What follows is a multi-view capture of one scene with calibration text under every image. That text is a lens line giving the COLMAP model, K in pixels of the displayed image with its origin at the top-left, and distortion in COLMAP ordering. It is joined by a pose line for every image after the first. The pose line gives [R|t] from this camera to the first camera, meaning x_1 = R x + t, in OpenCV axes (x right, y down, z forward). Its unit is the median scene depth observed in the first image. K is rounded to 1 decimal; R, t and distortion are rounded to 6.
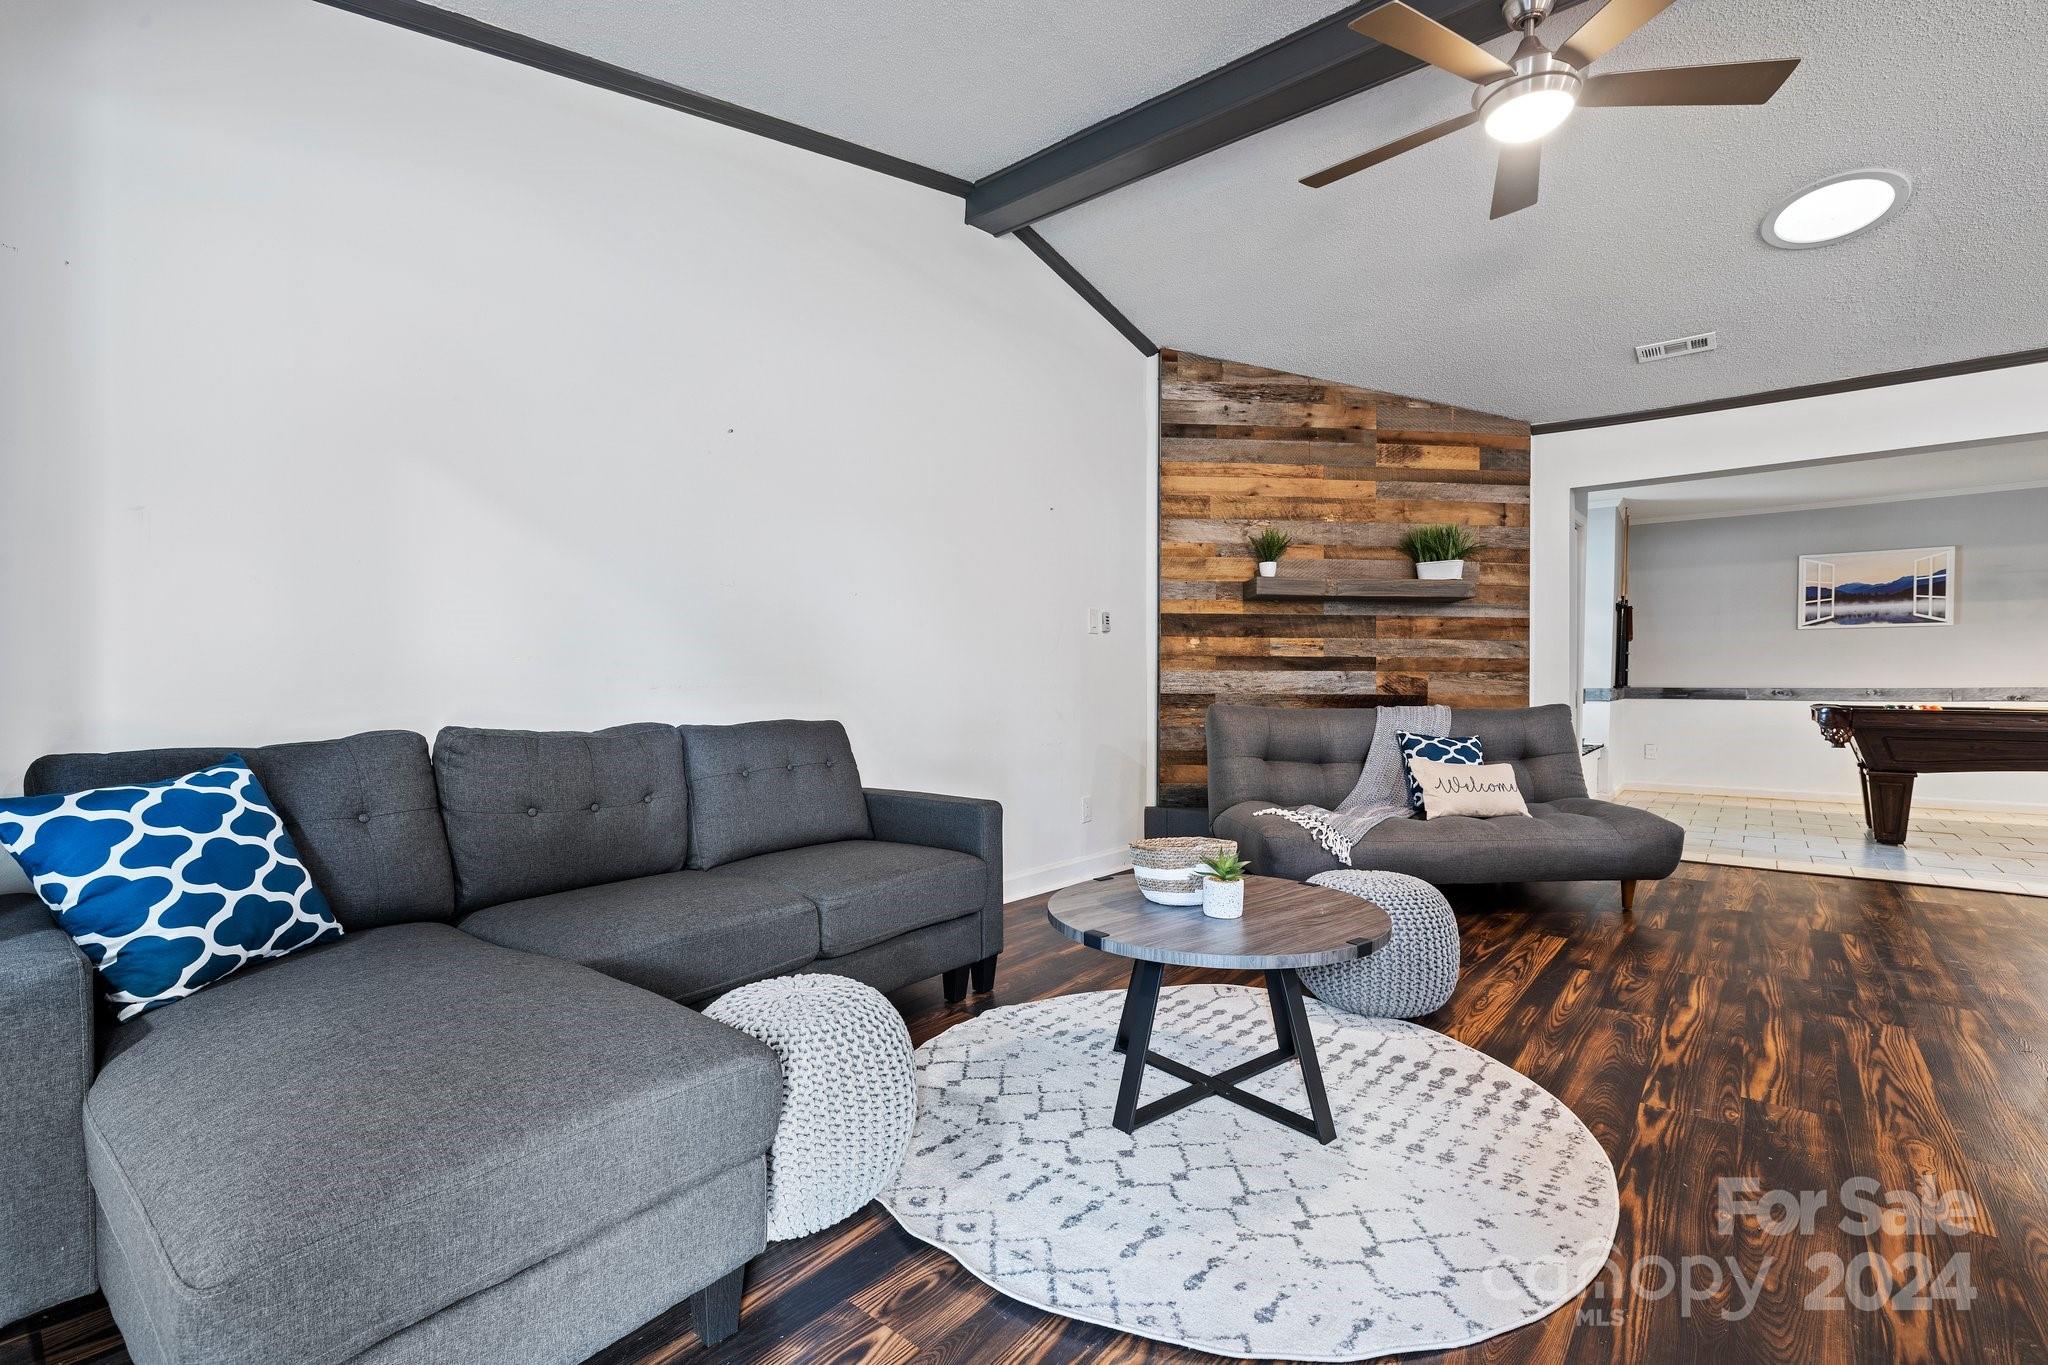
lens RADIAL K [[909.6, 0, 1027.9], [0, 909.6, 681.2], [0, 0, 1]] dist [-0.013597, -0.000307]
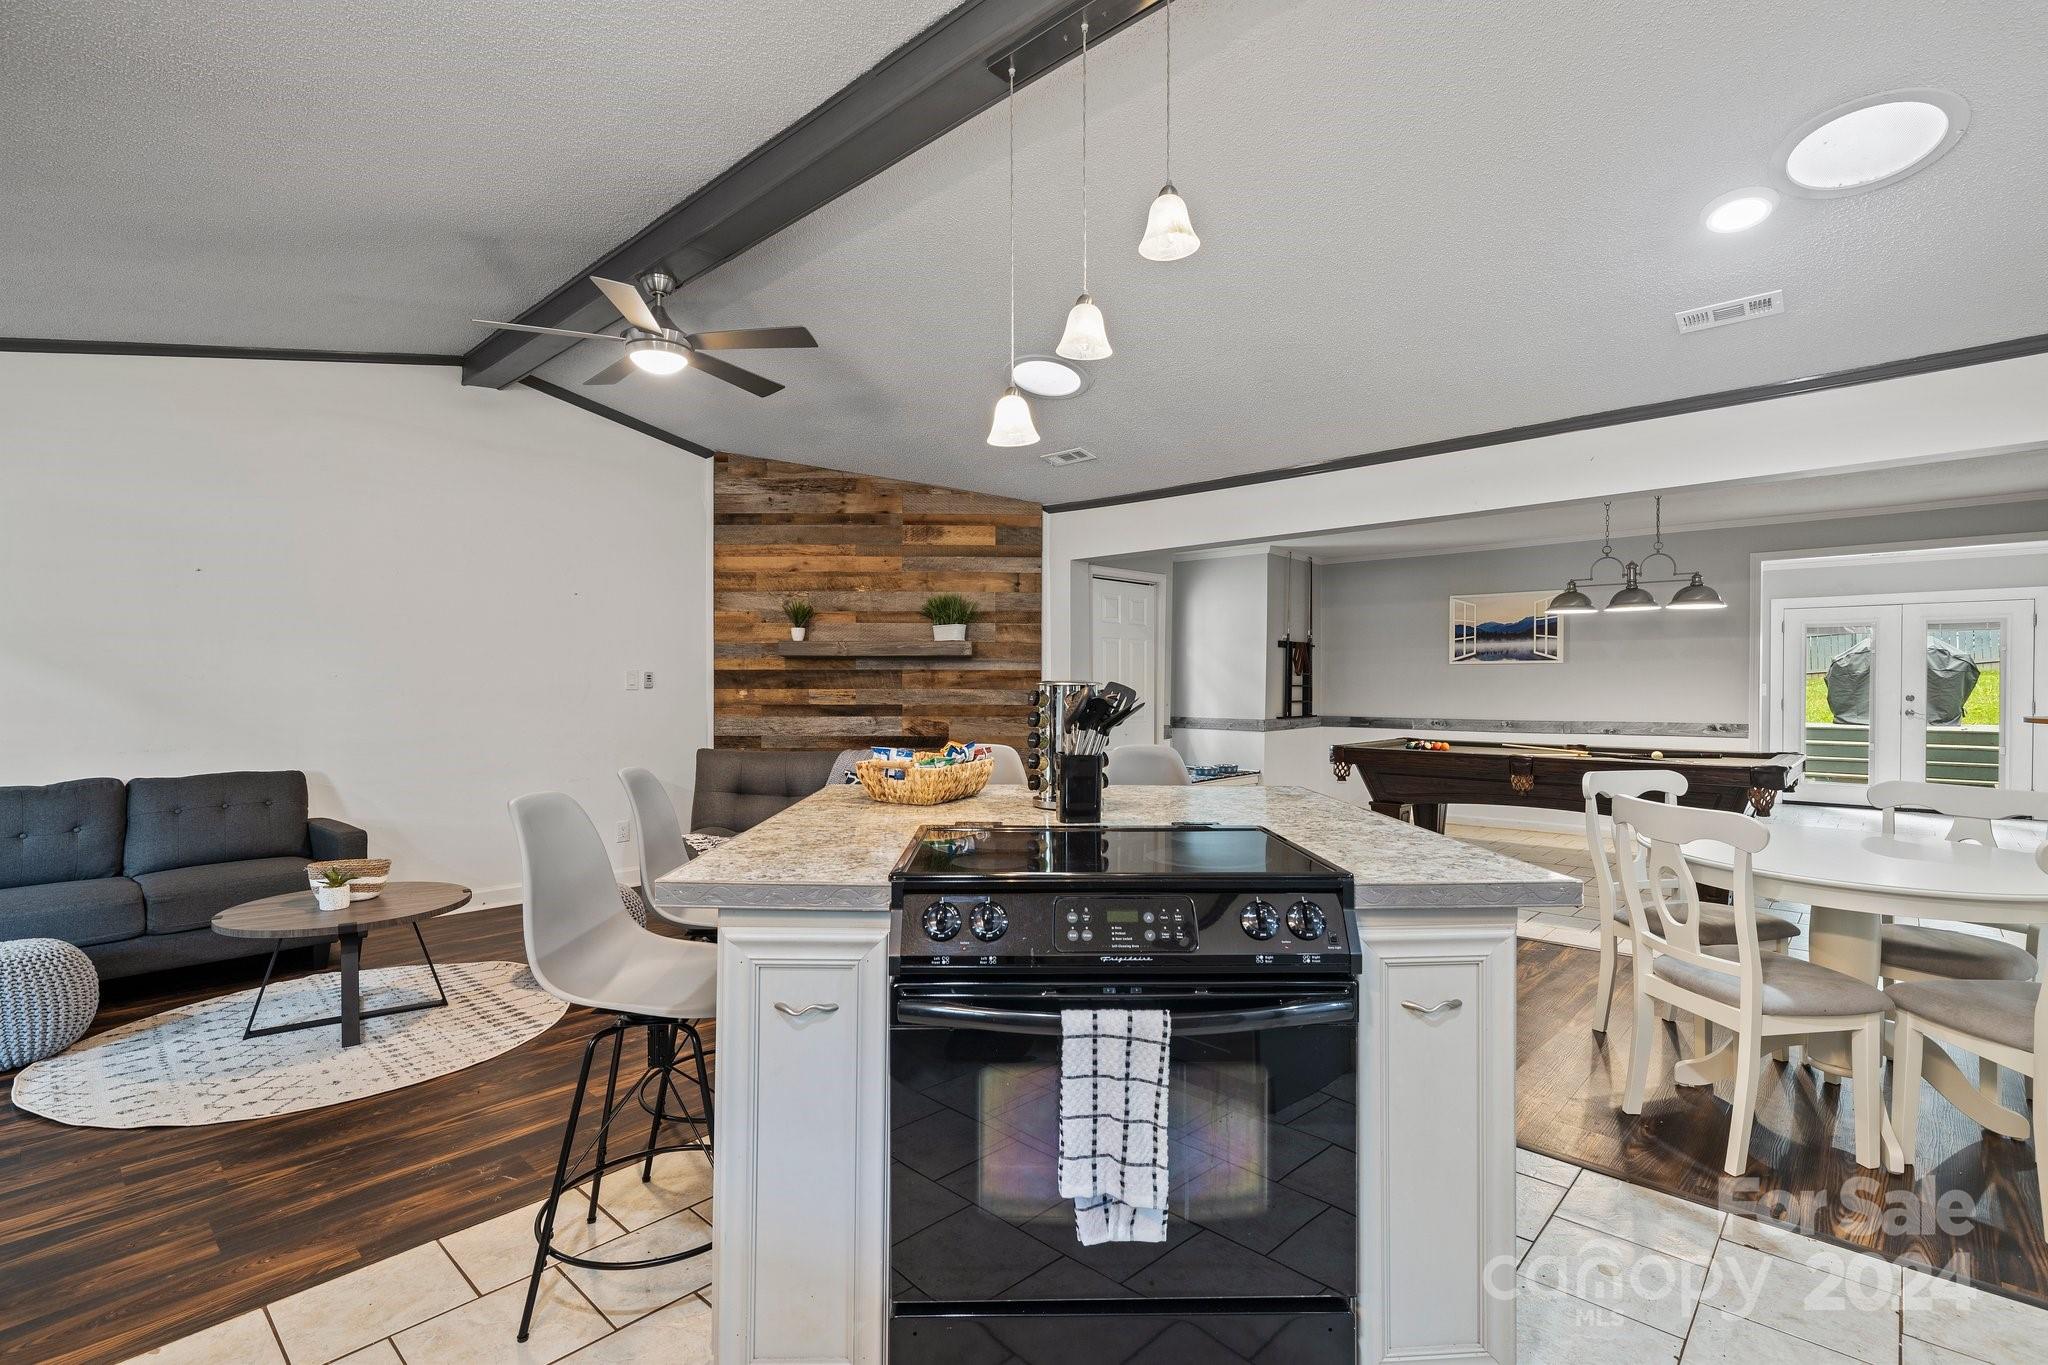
lens RADIAL K [[967.0, 0, 1012.9], [0, 967.0, 688.1], [0, 0, 1]] dist [0.022581, -0.000388]
pose [[0.995964, 0.000549, -0.089754, 0.648066], [0.000627, 0.999914, 0.013065, -0.065439], [0.089754, -0.013069, 0.995878, -0.256784]]
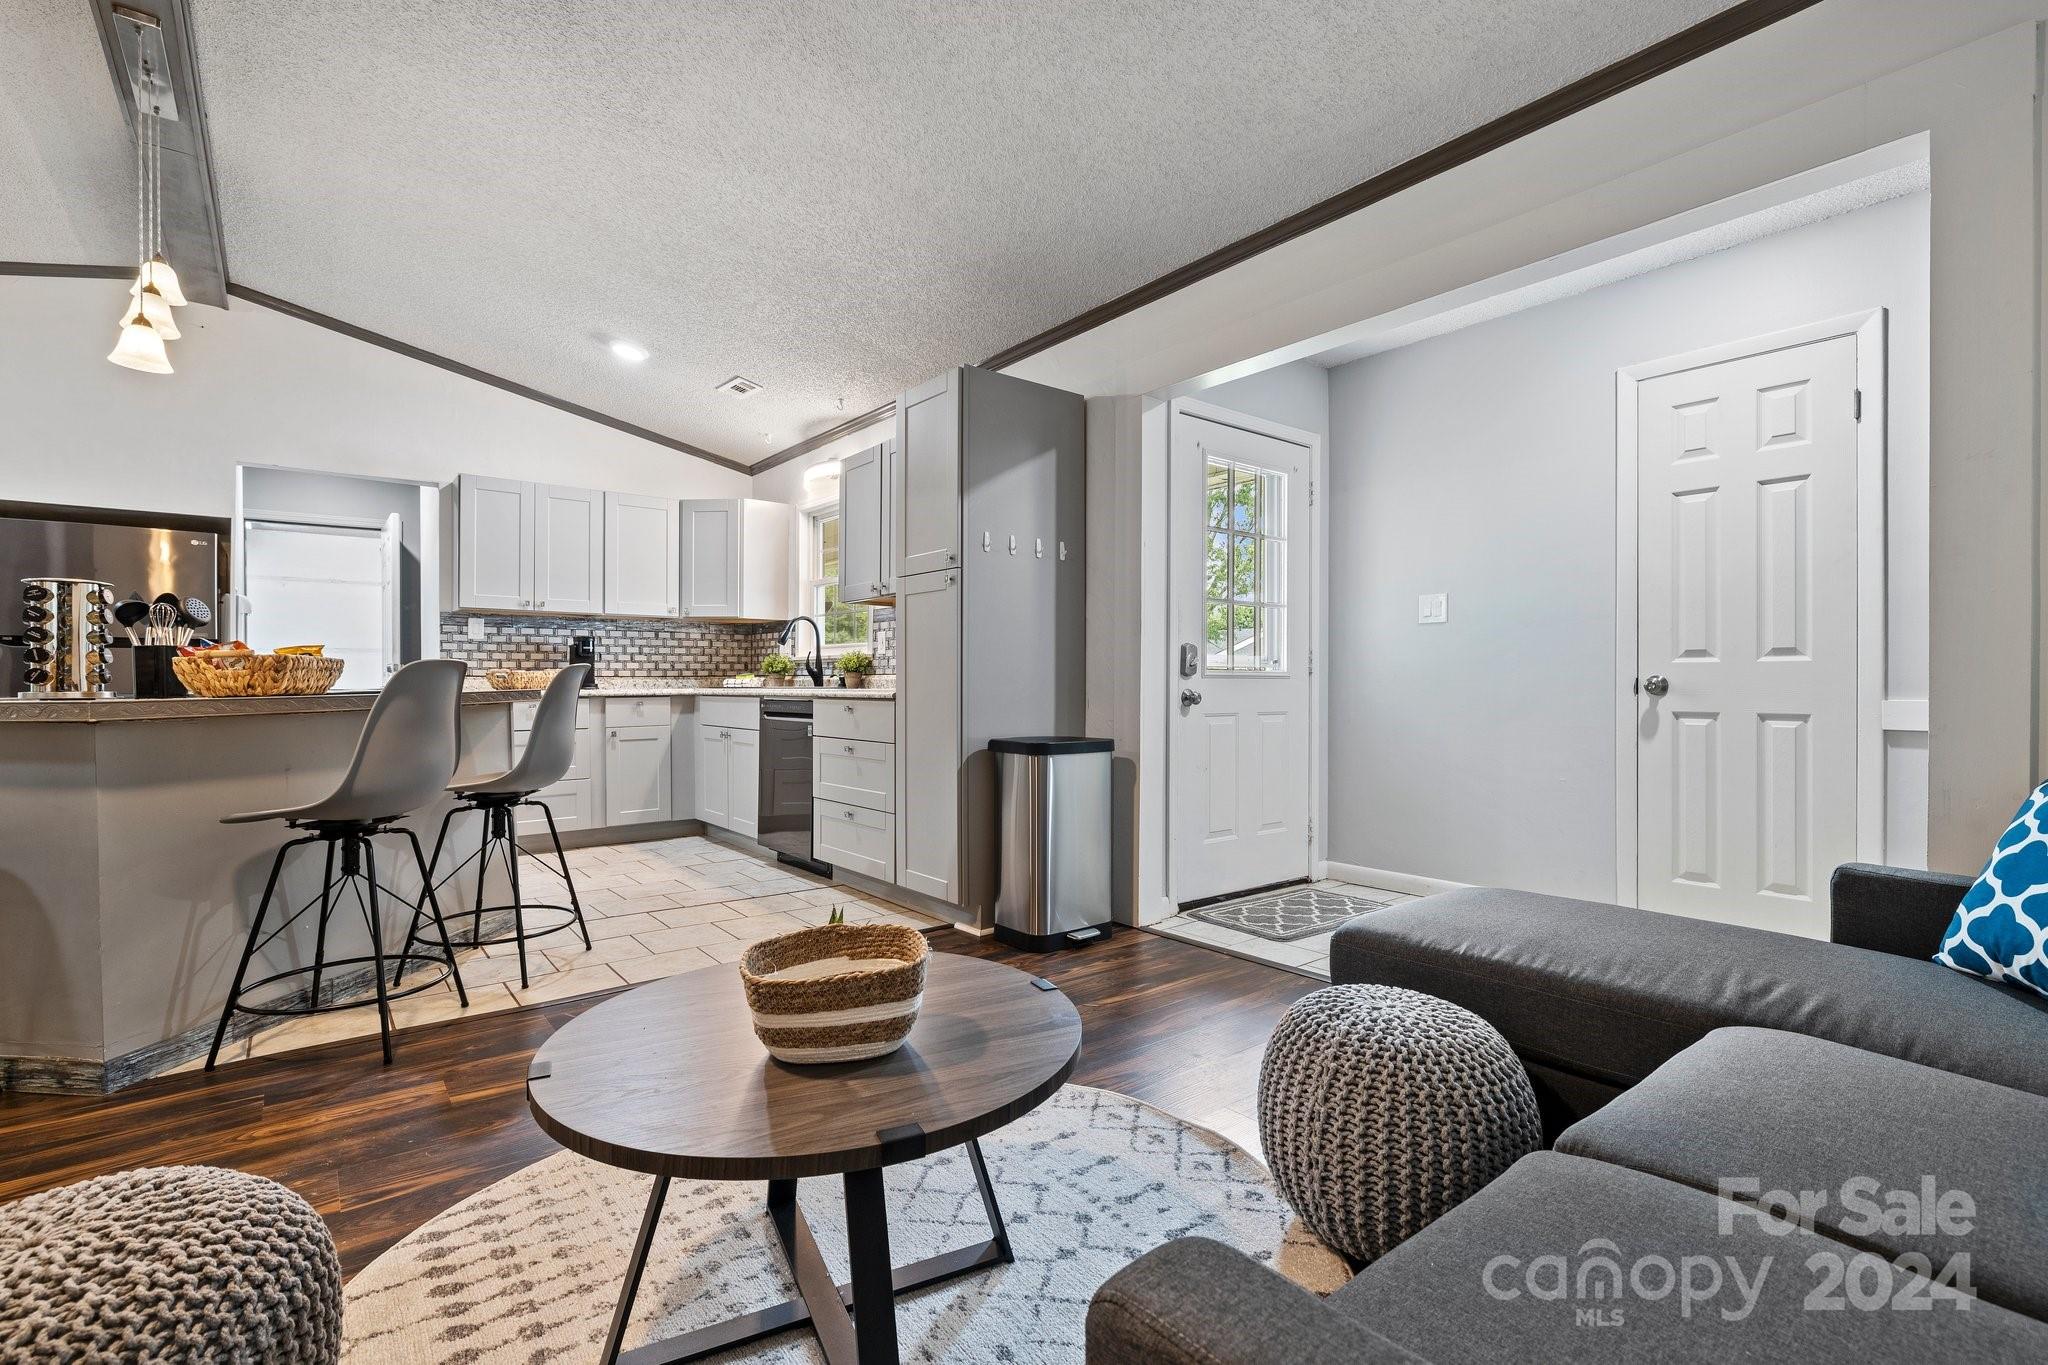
lens RADIAL K [[909.6, 0, 1019.7], [0, 909.6, 683.0], [0, 0, 1]] dist [-0.013597, -0.000307]
pose [[-0.974718, 0.003926, 0.223403, -0.031660], [0.005312, 0.999970, 0.005602, 0.001351], [-0.223375, 0.006648, -0.974710, 0.677854]]
